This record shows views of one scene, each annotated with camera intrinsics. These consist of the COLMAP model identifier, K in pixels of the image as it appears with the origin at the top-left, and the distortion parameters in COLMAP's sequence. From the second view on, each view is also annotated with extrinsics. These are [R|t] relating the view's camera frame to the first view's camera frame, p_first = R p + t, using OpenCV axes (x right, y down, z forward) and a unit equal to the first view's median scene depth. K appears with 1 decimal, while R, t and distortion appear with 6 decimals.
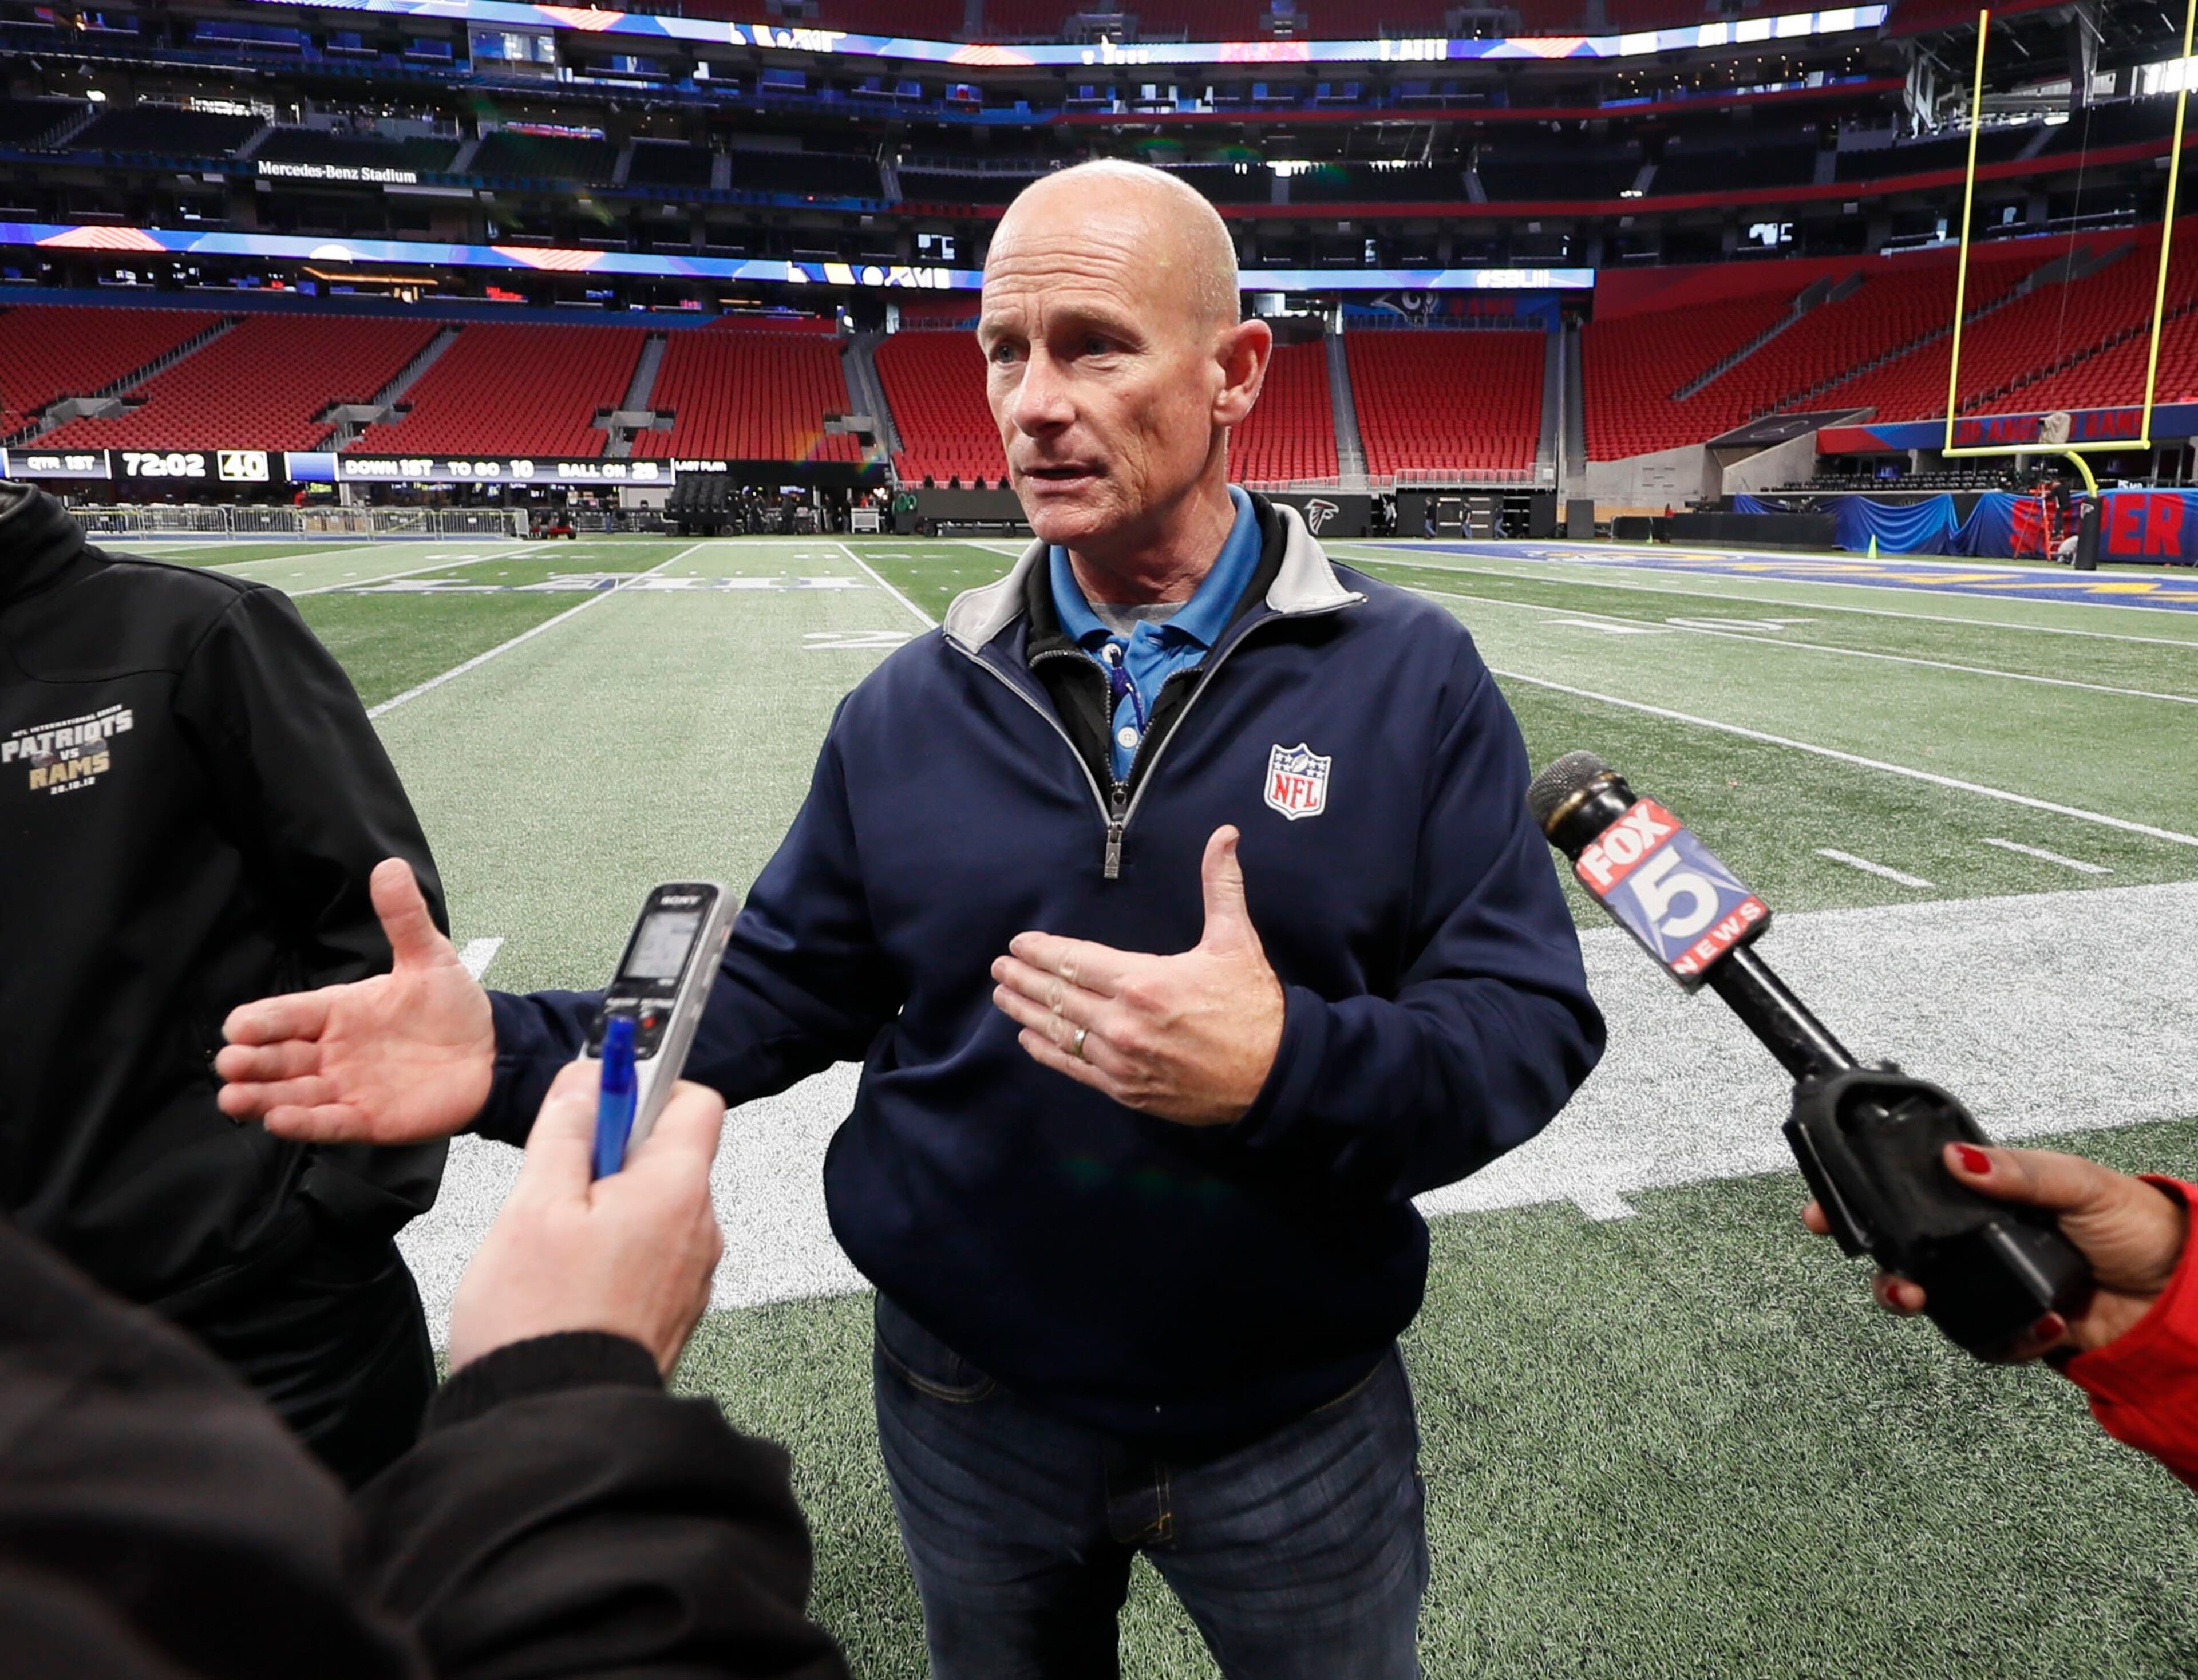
lens RADIAL K [[1461.4, 0, 1191.9], [0, 1461.4, 744.4], [0, 0, 1]] dist [0.006431, 0.000702]
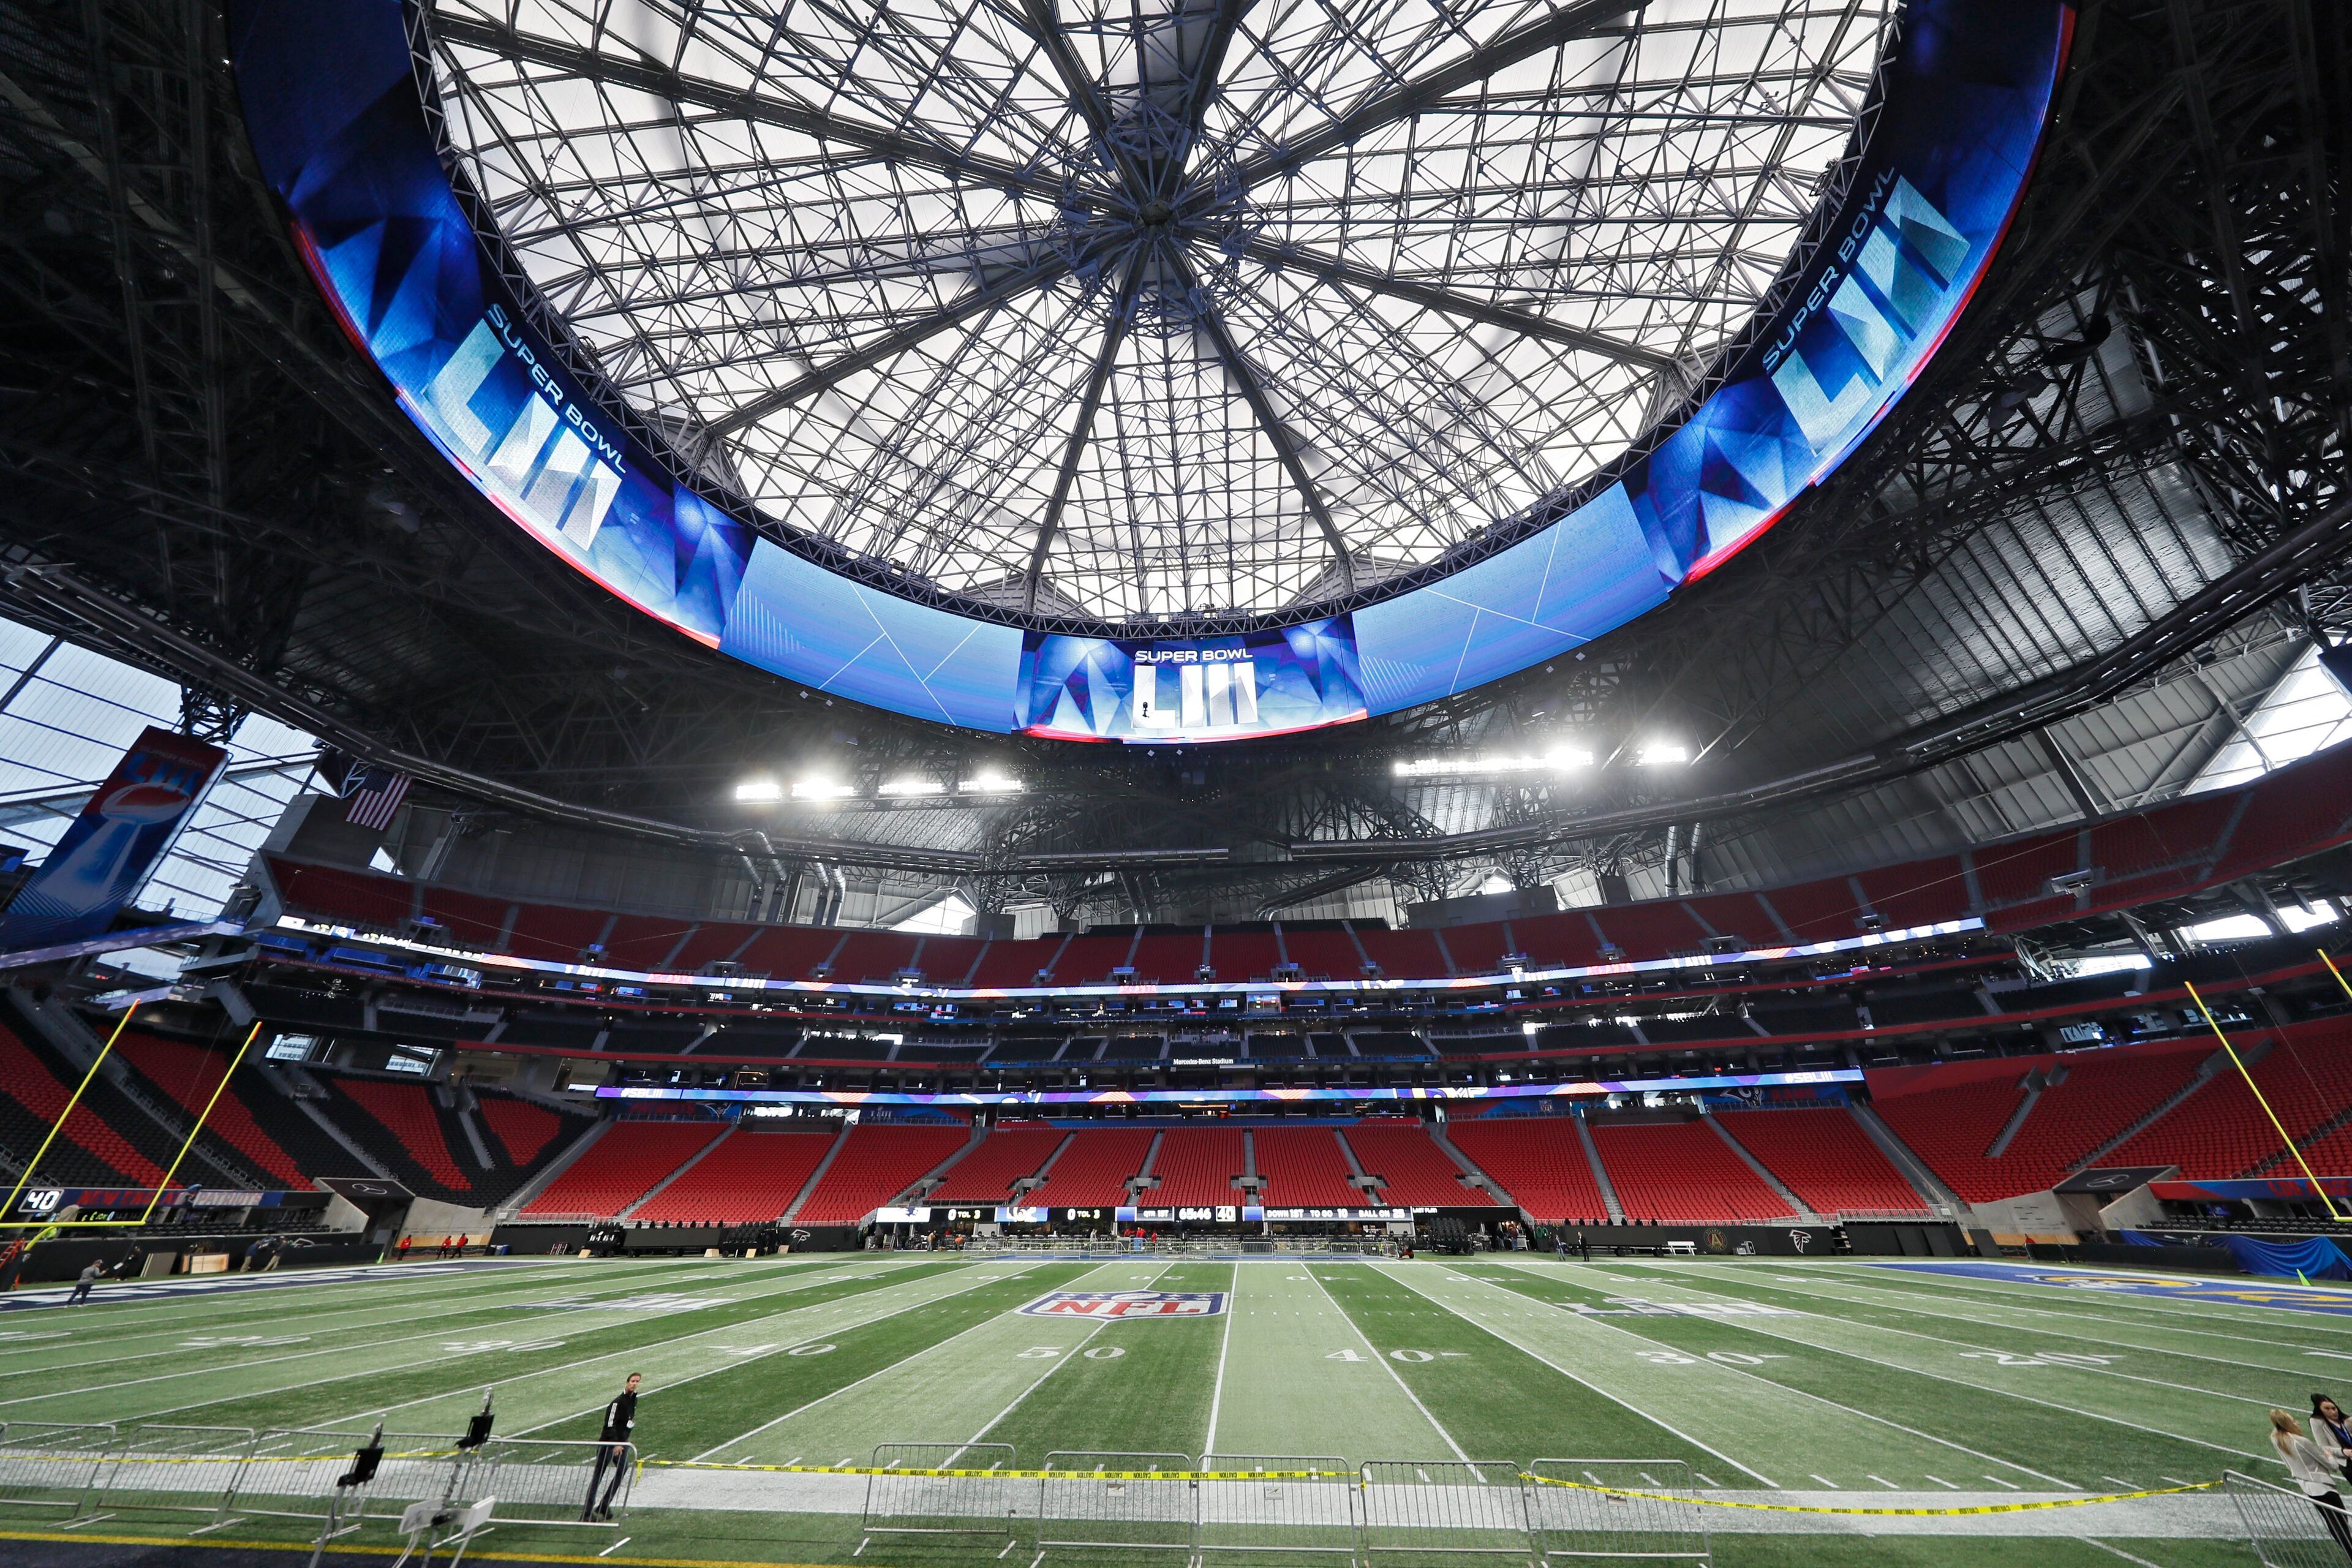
lens RADIAL K [[766.5, 0, 1171.4], [0, 766.5, 774.5], [0, 0, 1]] dist [0.008632, -0.006324]
pose [[0.939416, -0.172934, -0.295959, -0.175717], [-0.046197, 0.791657, -0.609216, -0.002868], [0.339652, 0.585980, 0.735707, -0.180136]]
